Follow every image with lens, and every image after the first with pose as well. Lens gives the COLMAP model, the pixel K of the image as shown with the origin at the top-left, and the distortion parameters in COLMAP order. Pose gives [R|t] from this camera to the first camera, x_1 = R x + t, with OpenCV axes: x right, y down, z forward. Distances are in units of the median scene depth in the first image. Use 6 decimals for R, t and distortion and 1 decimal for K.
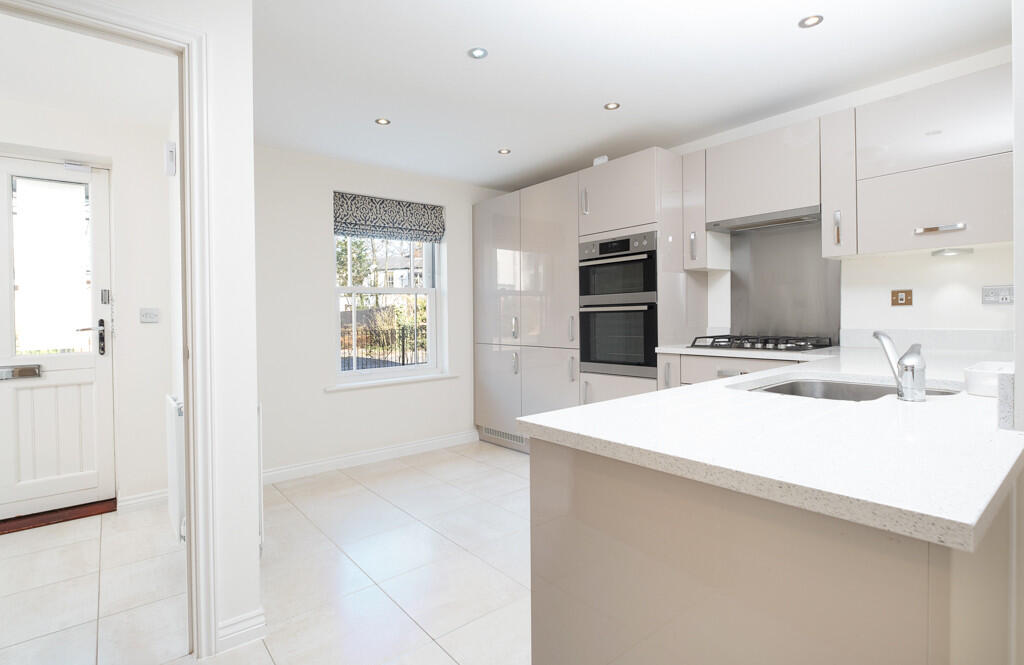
lens RADIAL K [[495.6, 0, 512.0], [0, 495.6, 332.5], [0, 0, 1]] dist [0.000138, 0.000008]
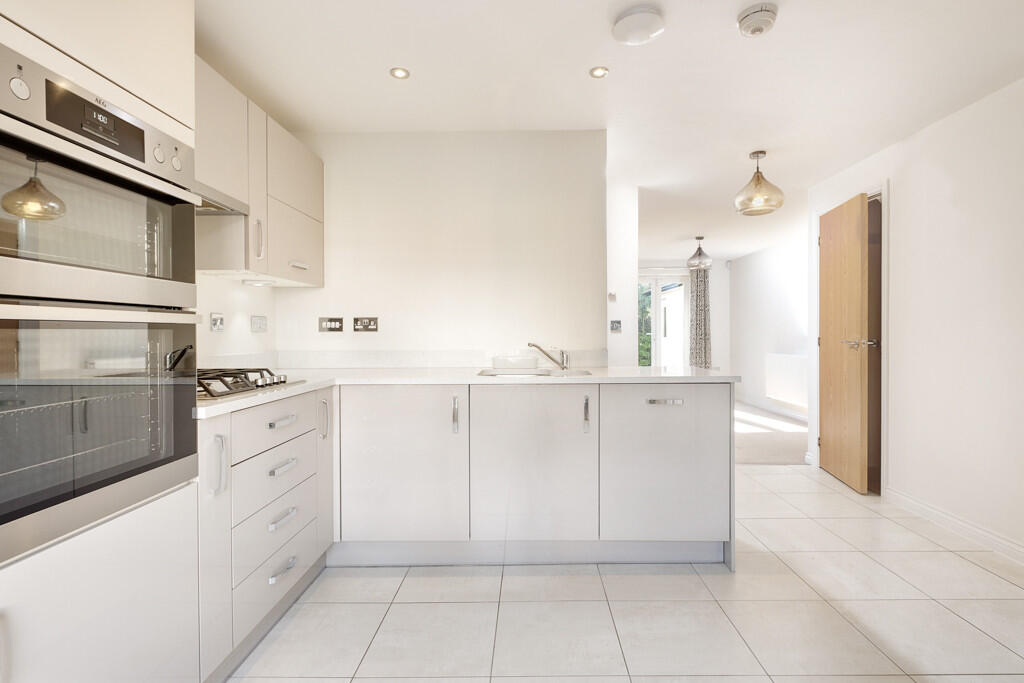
lens RADIAL K [[472.3, 0, 512.0], [0, 472.3, 341.5], [0, 0, 1]] dist [0.000111, 0.000033]
pose [[-0.752159, 0.019839, 0.658682, -0.202806], [0.049608, 0.998415, 0.026577, -0.027601], [-0.657111, 0.052666, -0.751951, 1.103008]]
